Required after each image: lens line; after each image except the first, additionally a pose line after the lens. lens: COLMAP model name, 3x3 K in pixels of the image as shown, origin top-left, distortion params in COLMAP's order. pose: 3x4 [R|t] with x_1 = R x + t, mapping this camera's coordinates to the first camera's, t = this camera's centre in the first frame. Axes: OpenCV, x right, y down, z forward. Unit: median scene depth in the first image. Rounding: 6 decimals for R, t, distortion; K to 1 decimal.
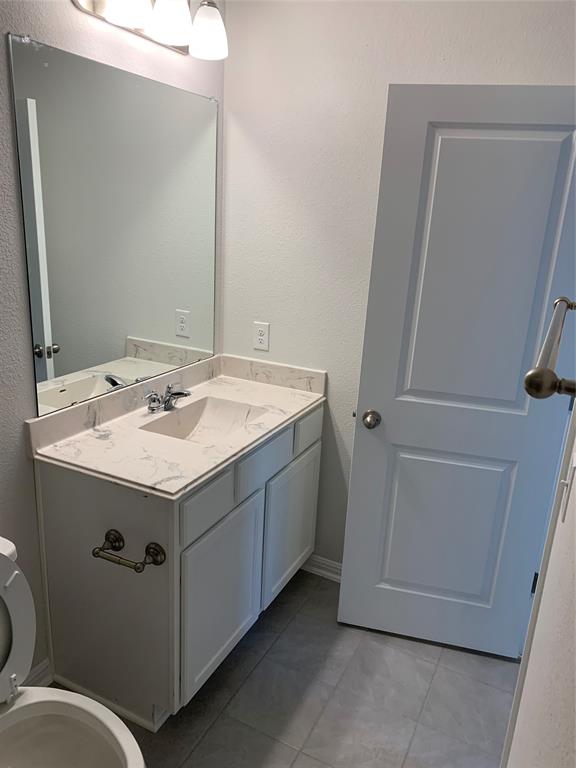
lens RADIAL K [[583.5, 0, 290.6], [0, 583.5, 385.2], [0, 0, 1]] dist [-0.008651, -0.004057]
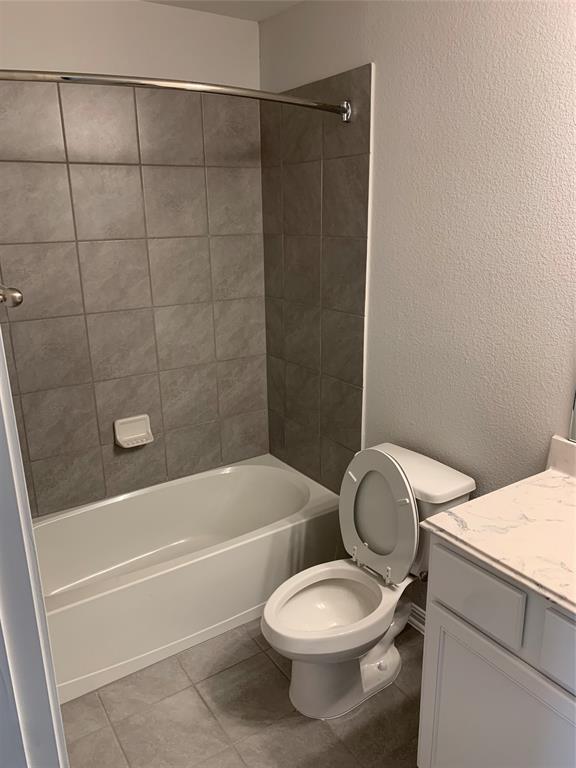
lens RADIAL K [[583.5, 0, 290.6], [0, 583.5, 385.2], [0, 0, 1]] dist [-0.008651, -0.004057]
pose [[-0.500887, 0.195338, -0.843182, 0.589650], [-0.268806, 0.890915, 0.366078, -0.259463], [0.822712, 0.410016, -0.393740, 1.032938]]
